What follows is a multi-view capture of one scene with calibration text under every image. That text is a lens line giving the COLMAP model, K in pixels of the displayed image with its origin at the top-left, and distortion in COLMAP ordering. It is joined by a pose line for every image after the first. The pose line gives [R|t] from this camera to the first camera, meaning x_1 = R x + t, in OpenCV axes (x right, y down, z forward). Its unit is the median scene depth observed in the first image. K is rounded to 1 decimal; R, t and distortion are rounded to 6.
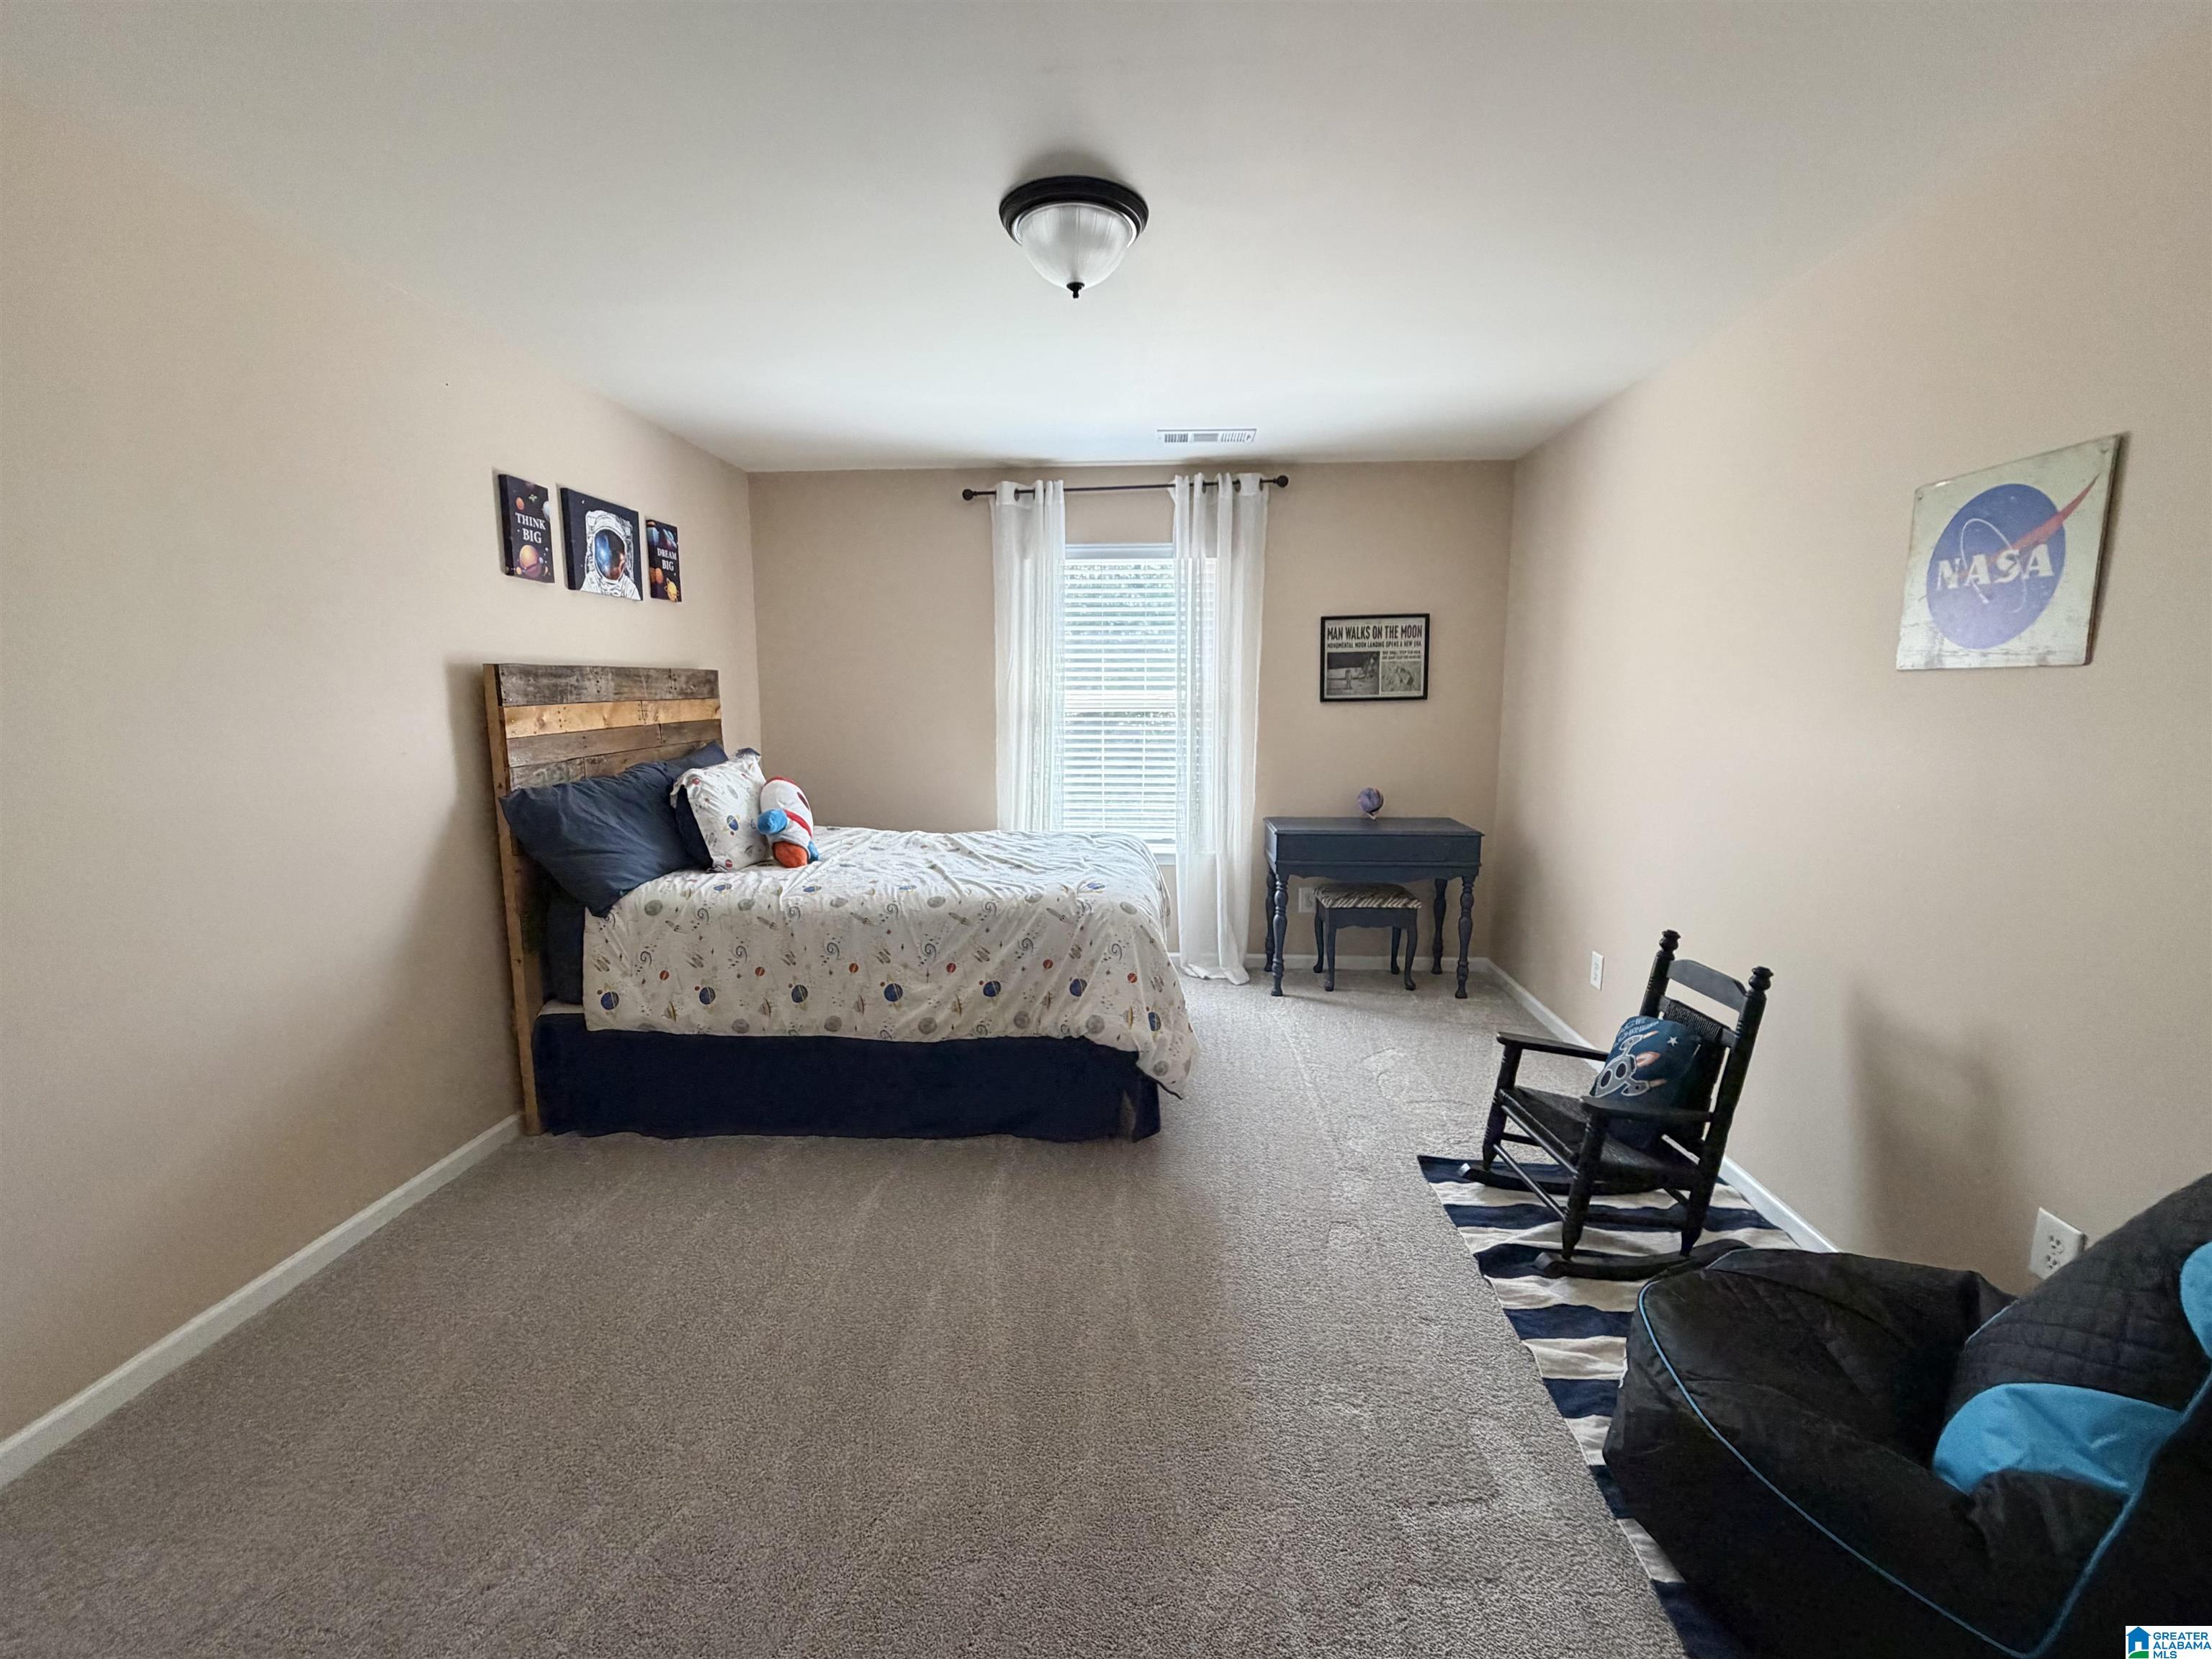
lens RADIAL K [[880.4, 0, 1100.9], [0, 880.4, 830.0], [0, 0, 1]] dist [-0.000734, -0.000149]
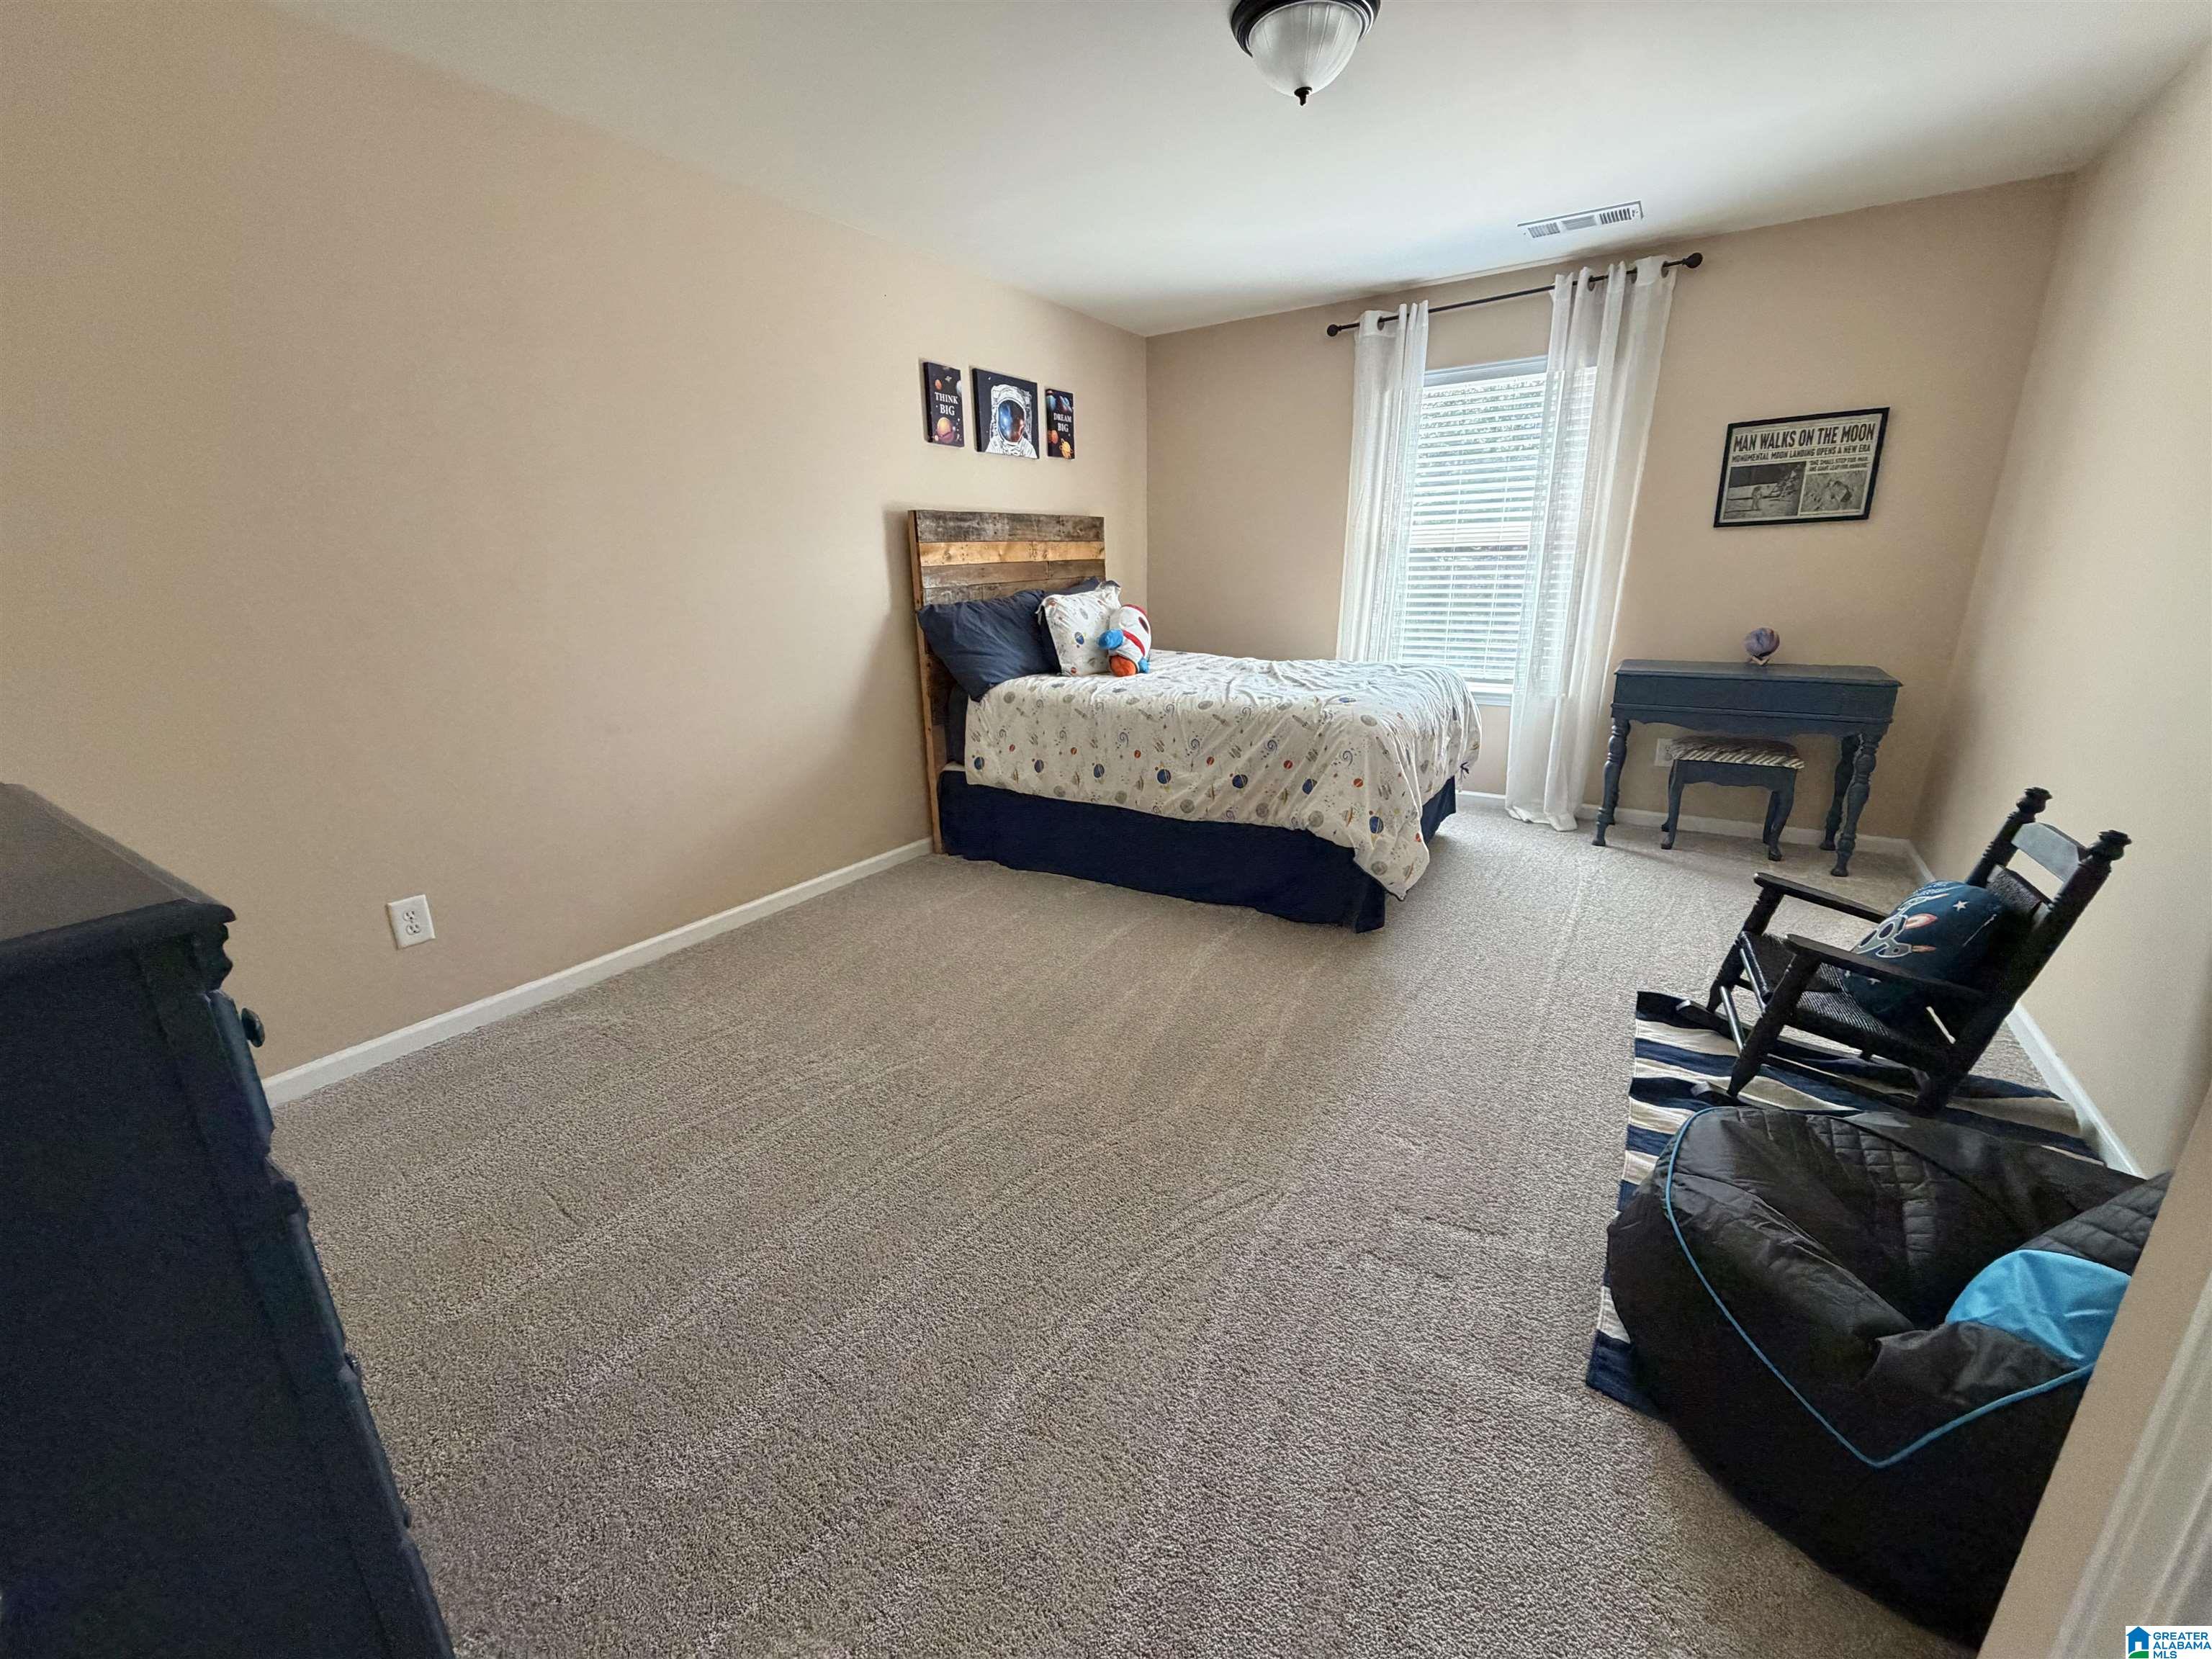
lens RADIAL K [[809.5, 0, 1113.2], [0, 809.5, 793.9], [0, 0, 1]] dist [-0.000134, -0.000033]
pose [[0.888413, 0.111770, -0.445230, 0.157000], [-0.048075, 0.987225, 0.151904, 0.032662], [0.456520, -0.113549, 0.882437, -0.016434]]
